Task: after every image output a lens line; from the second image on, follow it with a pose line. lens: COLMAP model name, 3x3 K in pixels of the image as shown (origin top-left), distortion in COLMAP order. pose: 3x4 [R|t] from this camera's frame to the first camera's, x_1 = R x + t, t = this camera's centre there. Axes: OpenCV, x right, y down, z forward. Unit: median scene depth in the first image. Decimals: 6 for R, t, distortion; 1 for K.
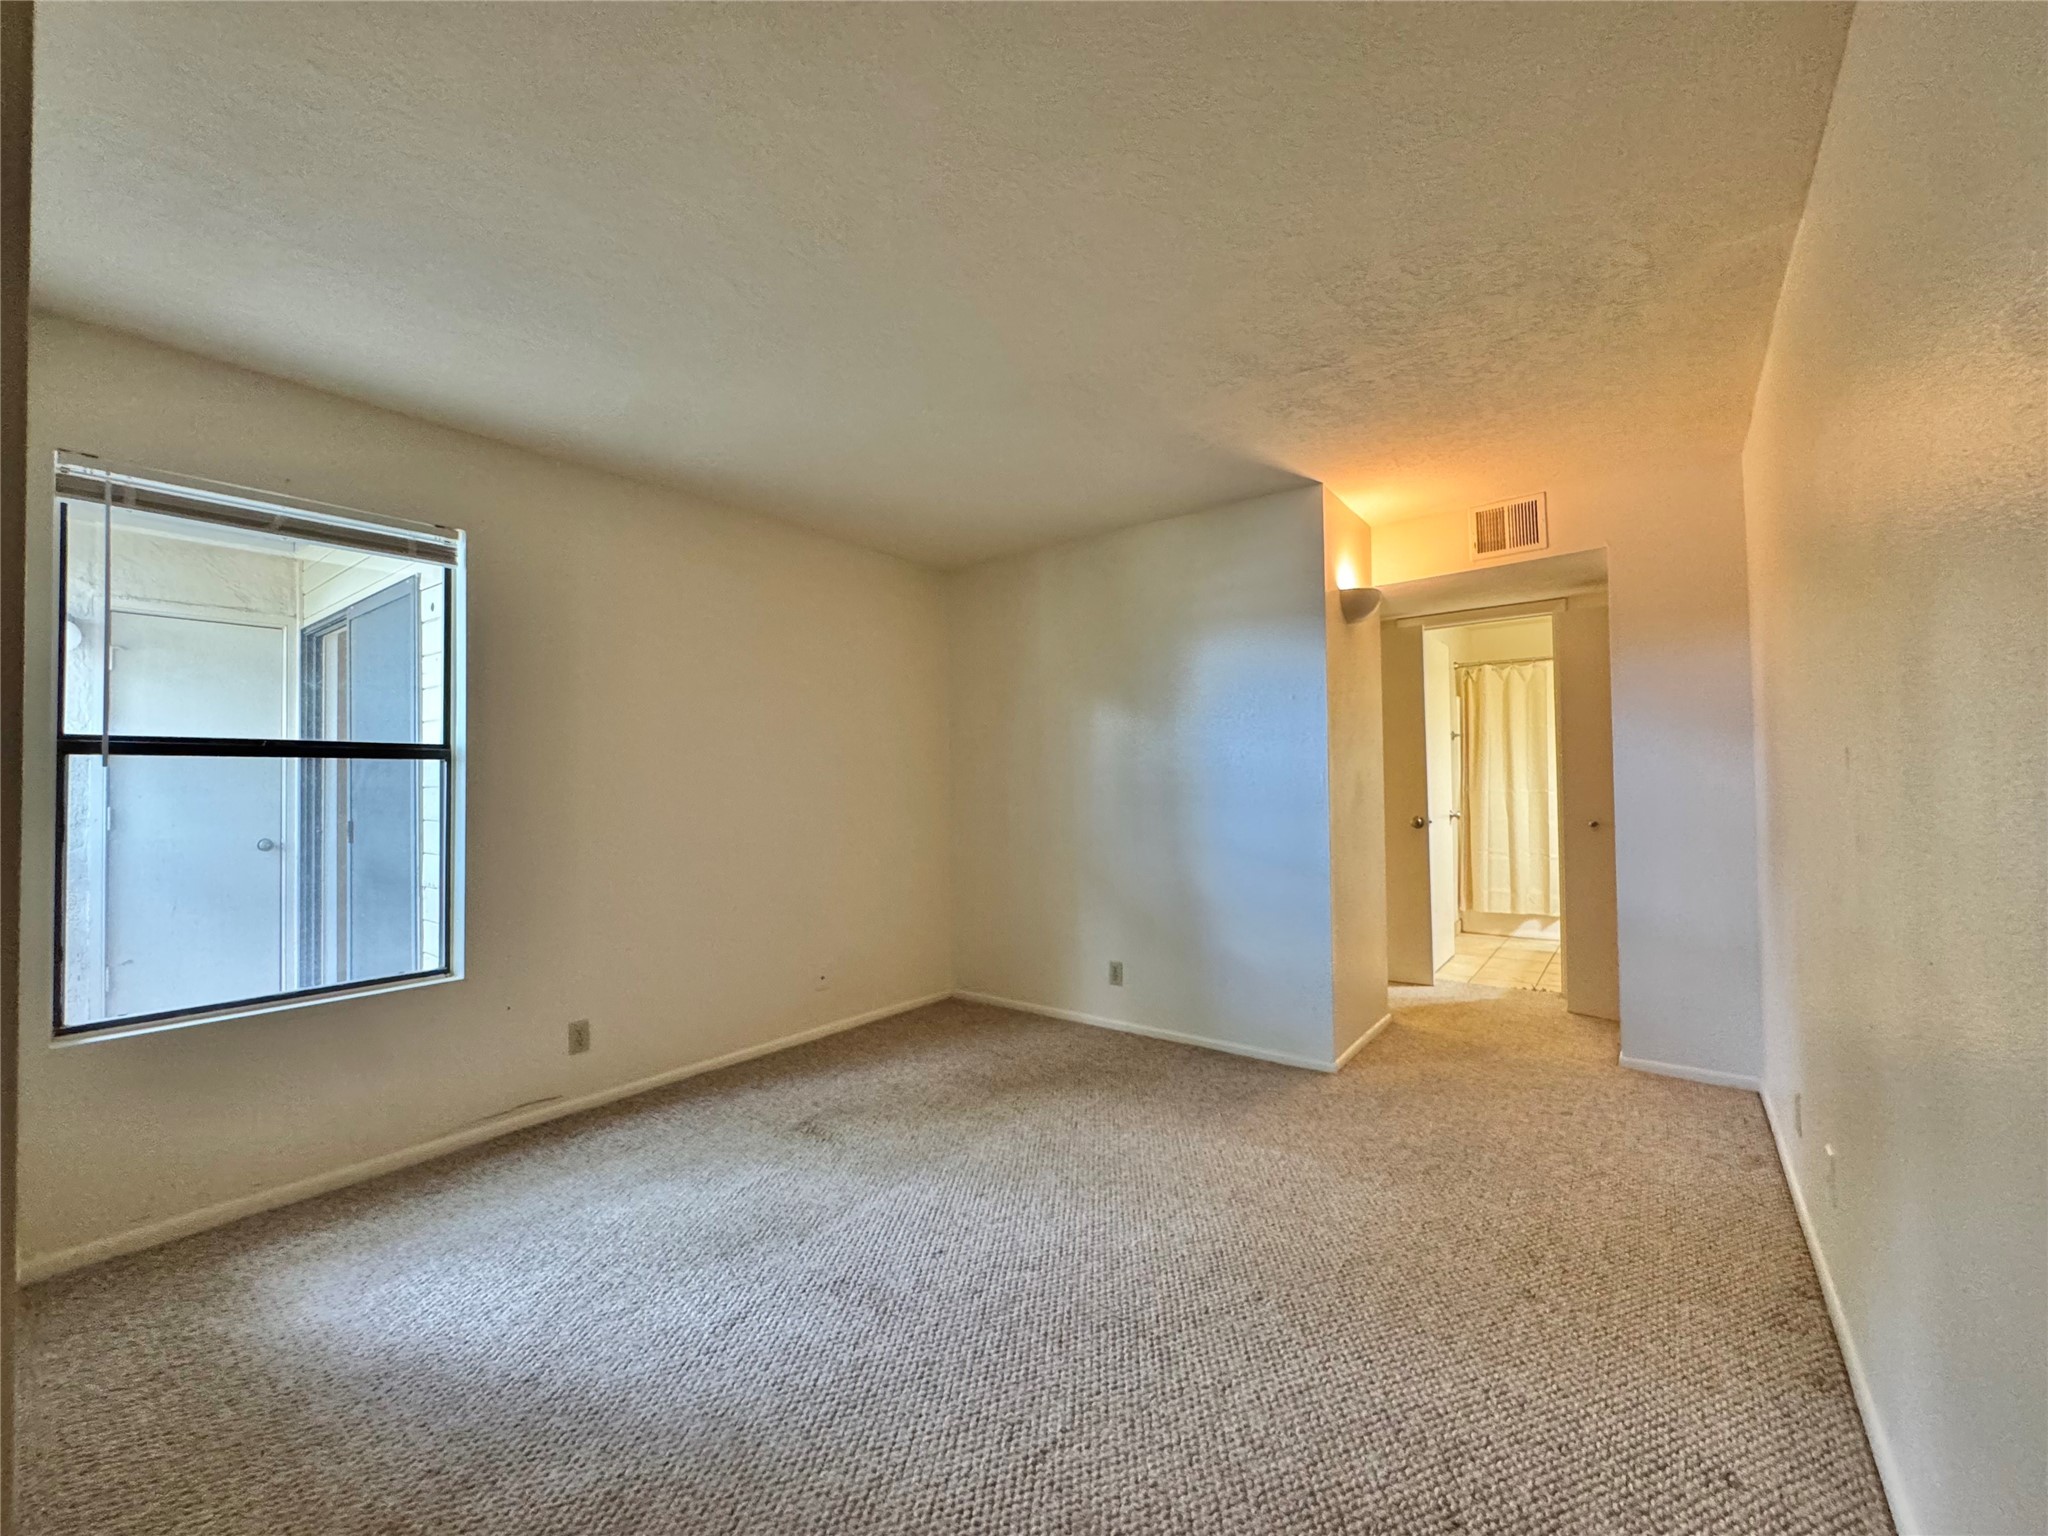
lens RADIAL K [[820.2, 0, 1025.4], [0, 820.2, 768.5], [0, 0, 1]] dist [-0.005322, 0.000722]
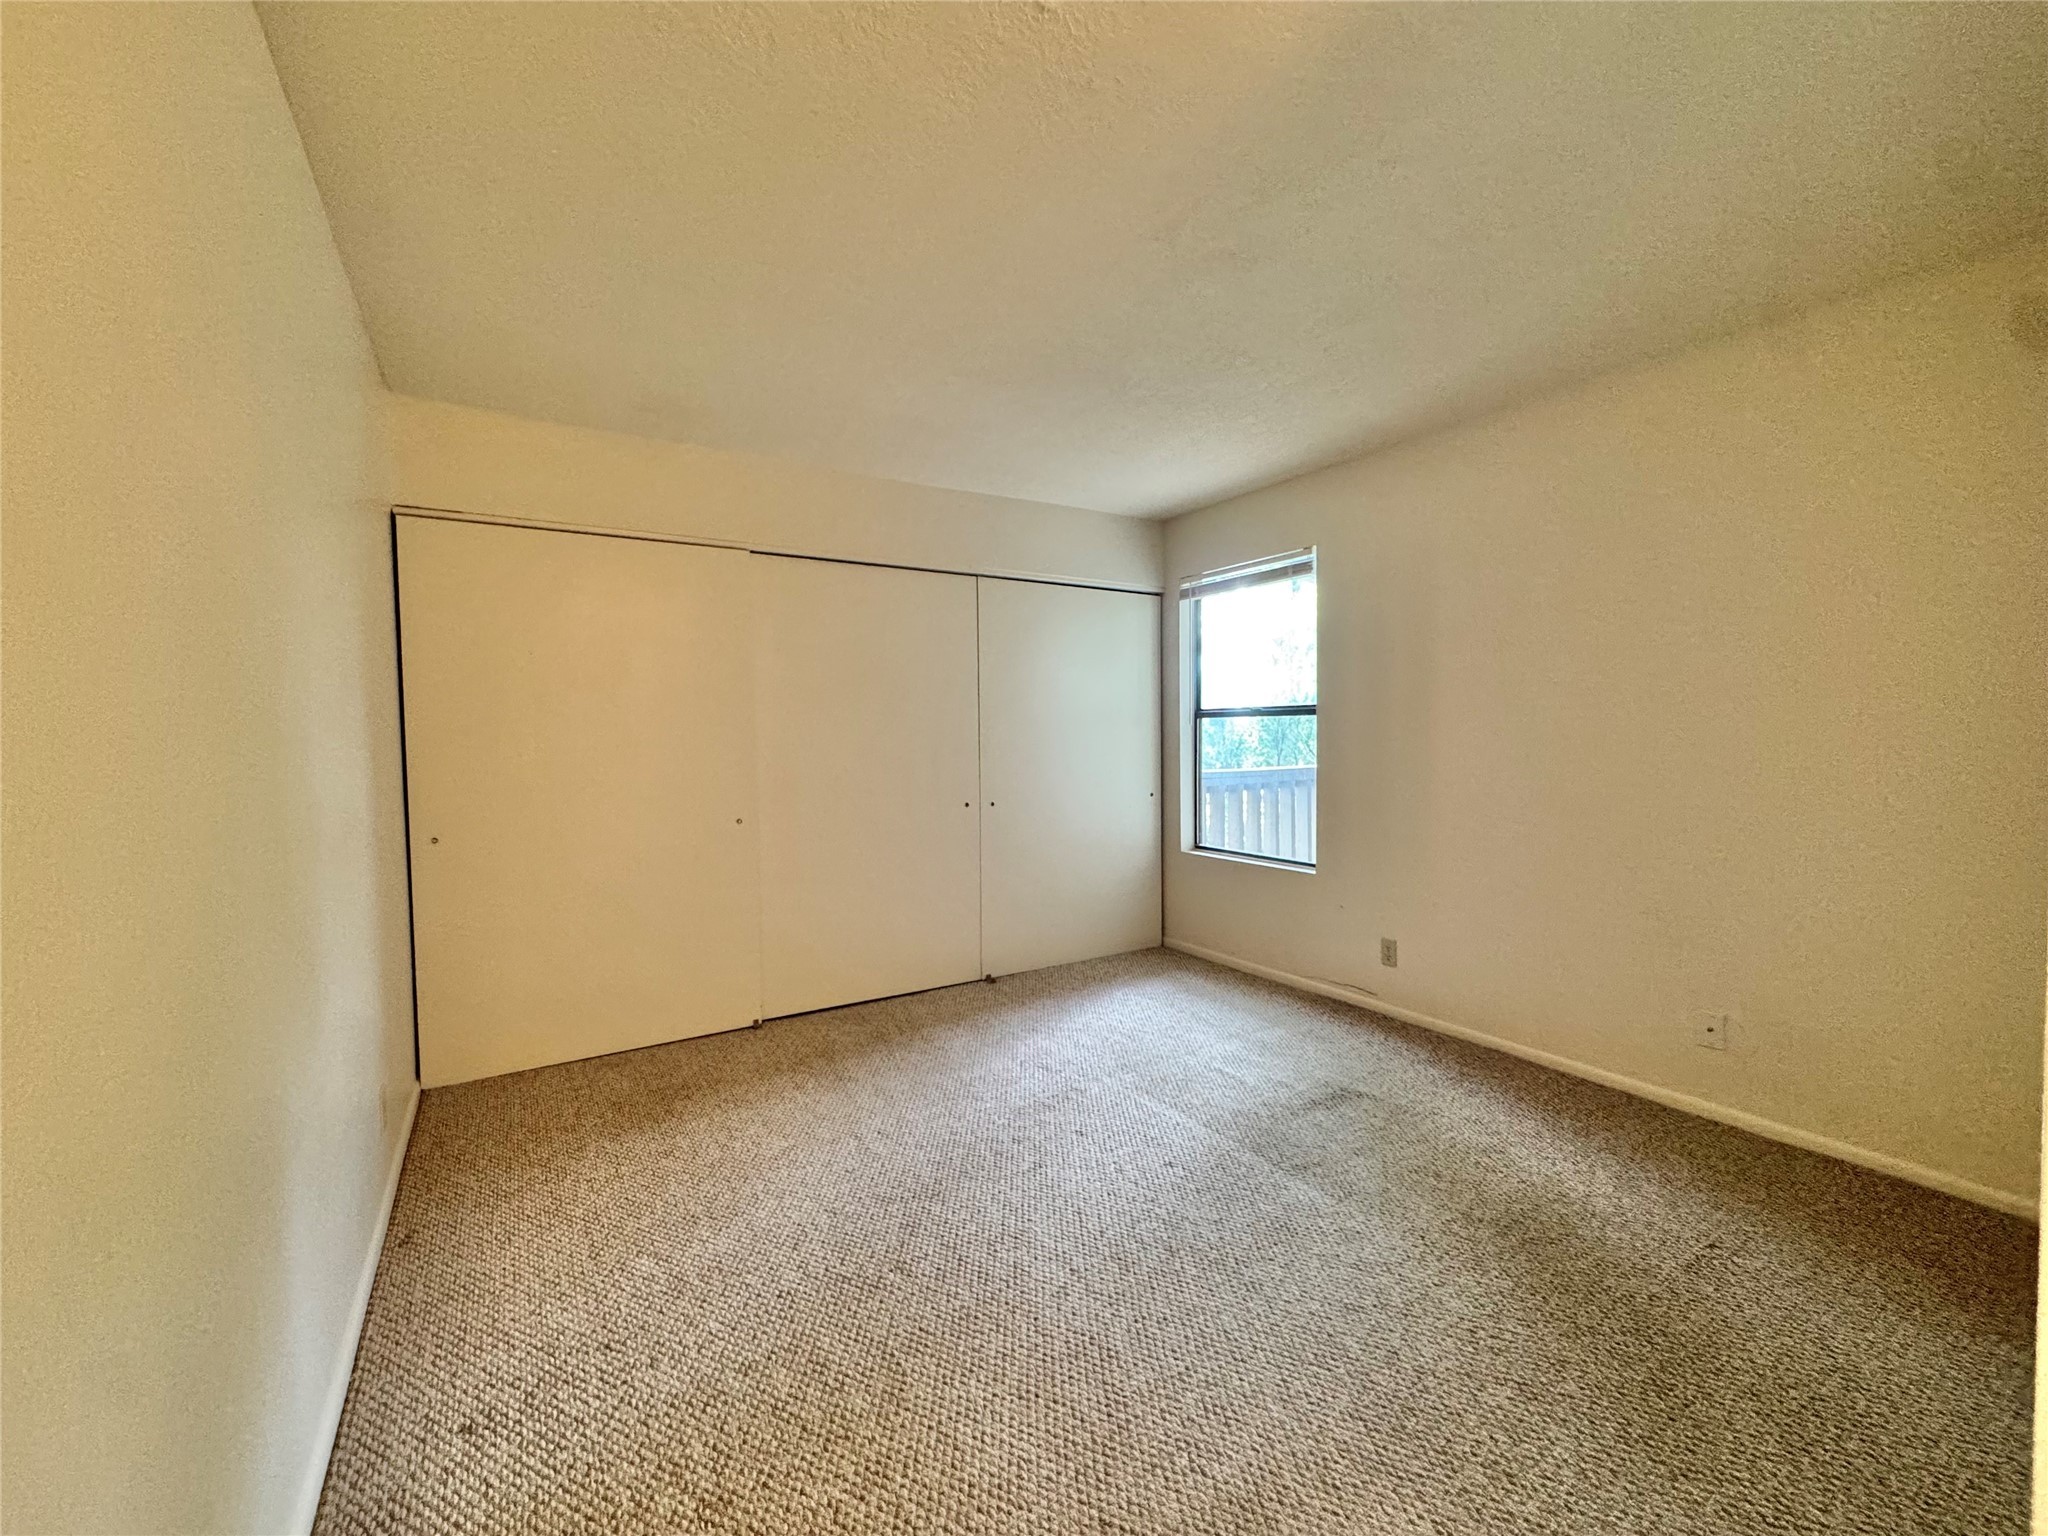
lens RADIAL K [[820.2, 0, 1024.7], [0, 820.2, 763.6], [0, 0, 1]] dist [-0.005322, 0.000722]
pose [[-0.347362, 0.053417, -0.936208, 0.860212], [0.033693, 0.998443, 0.044467, -0.007792], [0.937126, -0.016097, -0.348621, 1.135636]]
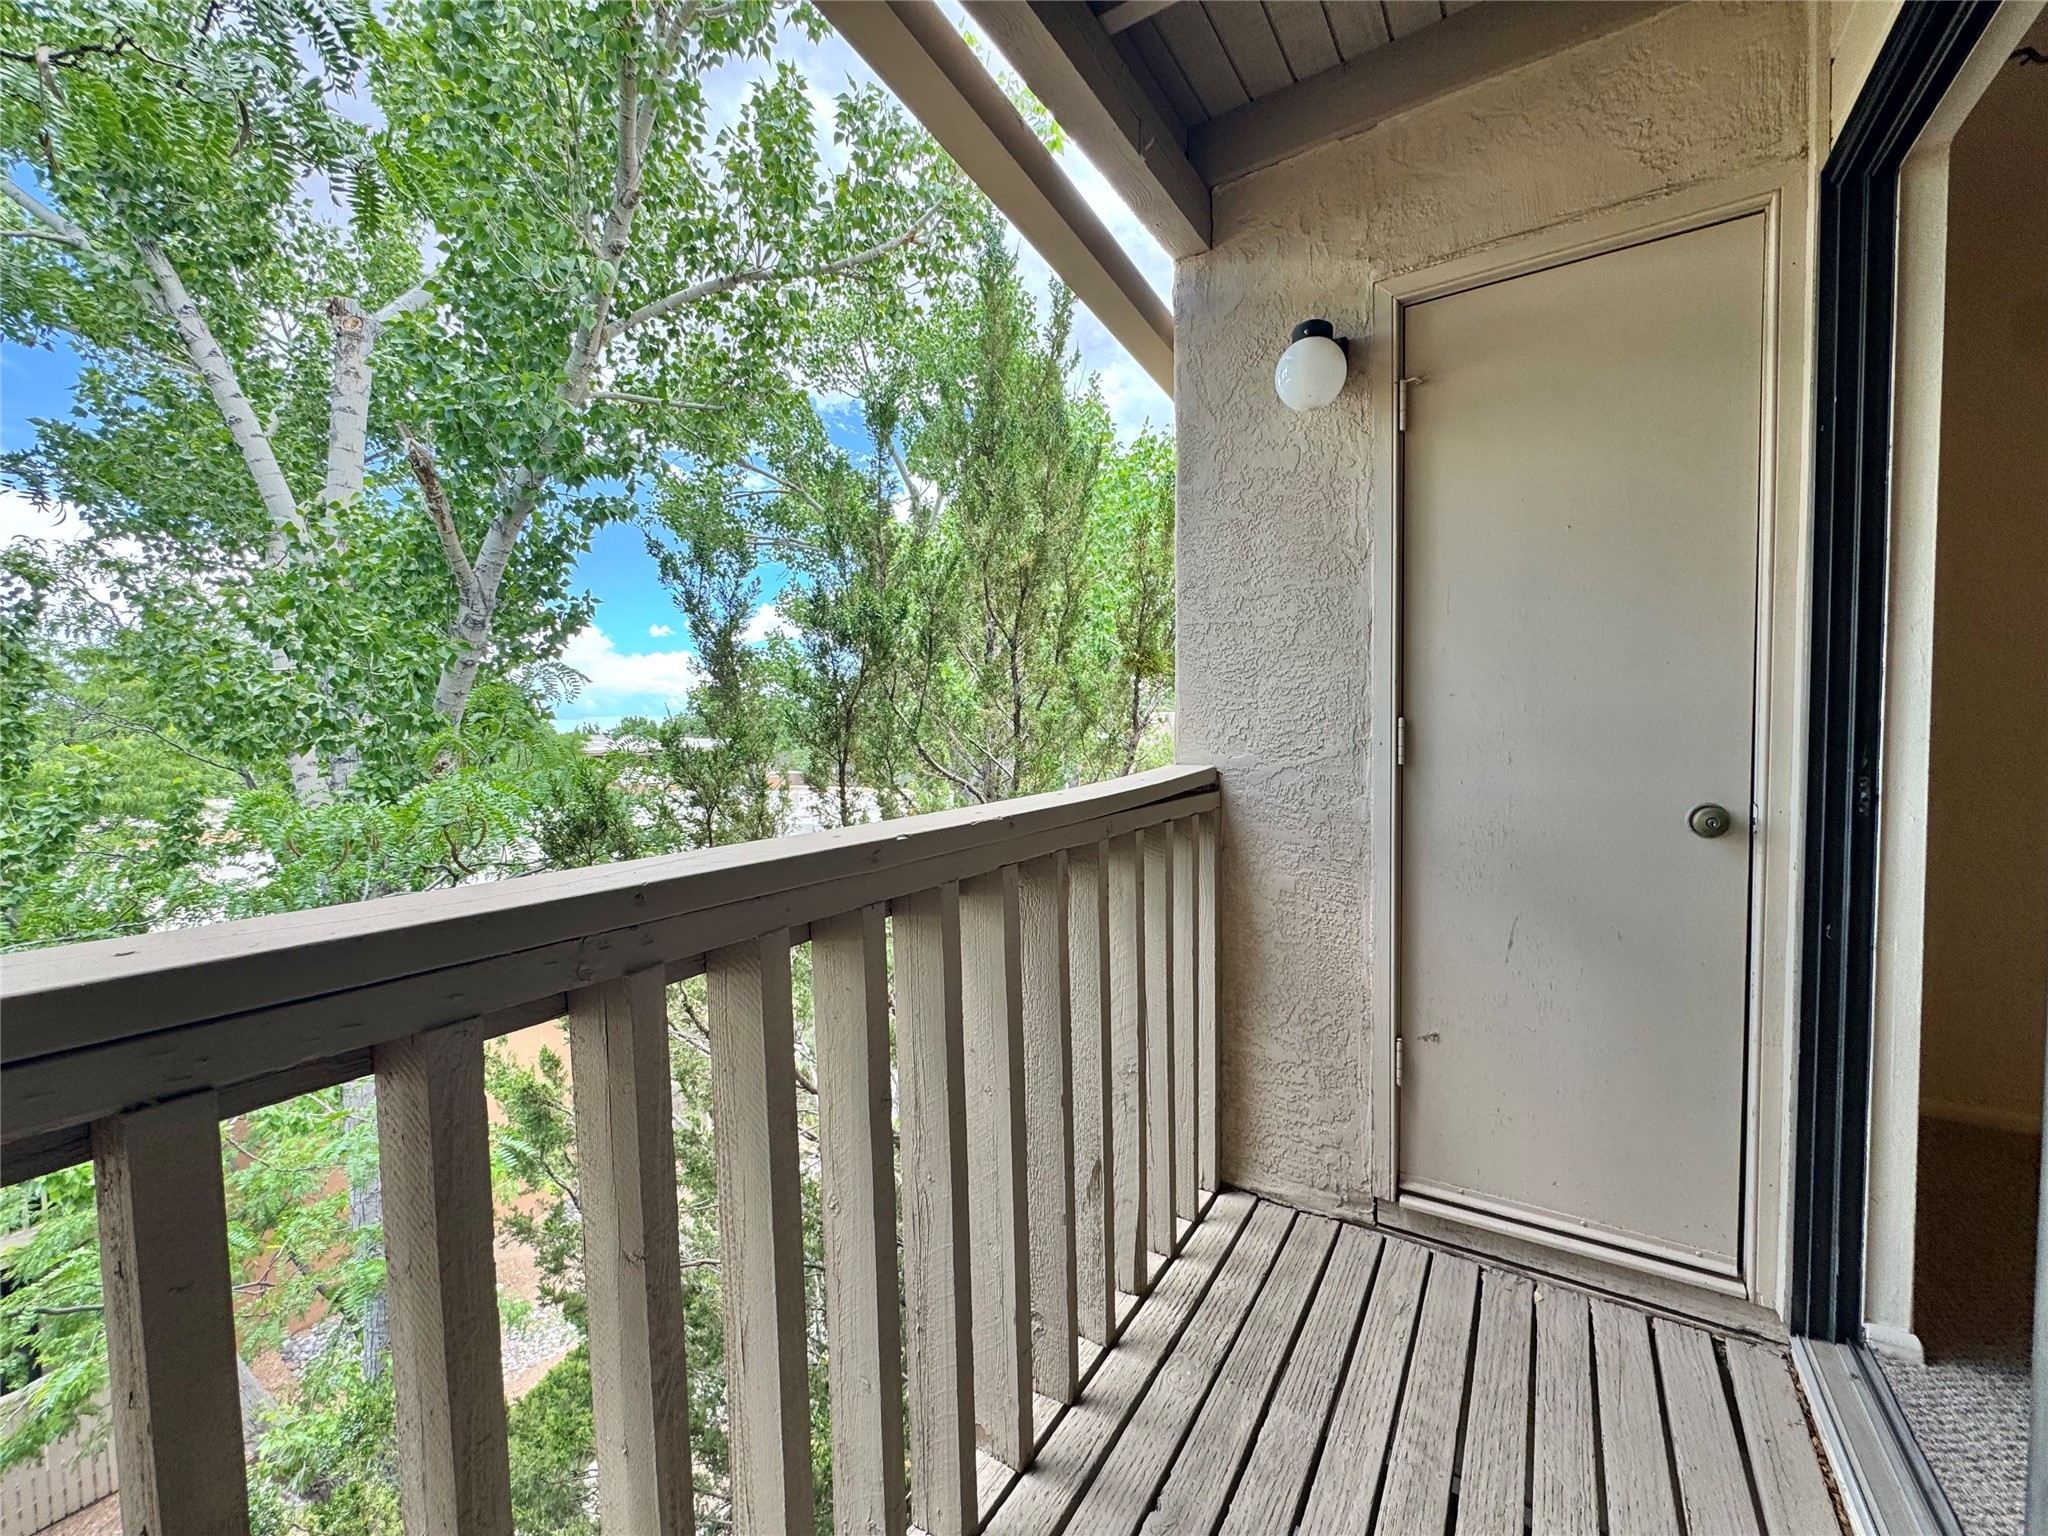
lens RADIAL K [[820.2, 0, 1029.4], [0, 820.2, 768.1], [0, 0, 1]] dist [-0.005322, 0.000722]
pose [[0.089559, 0.063675, -0.993944, -0.567400], [0.040701, 0.996887, 0.067531, 0.030064], [0.995150, -0.046503, 0.086689, 0.635876]]
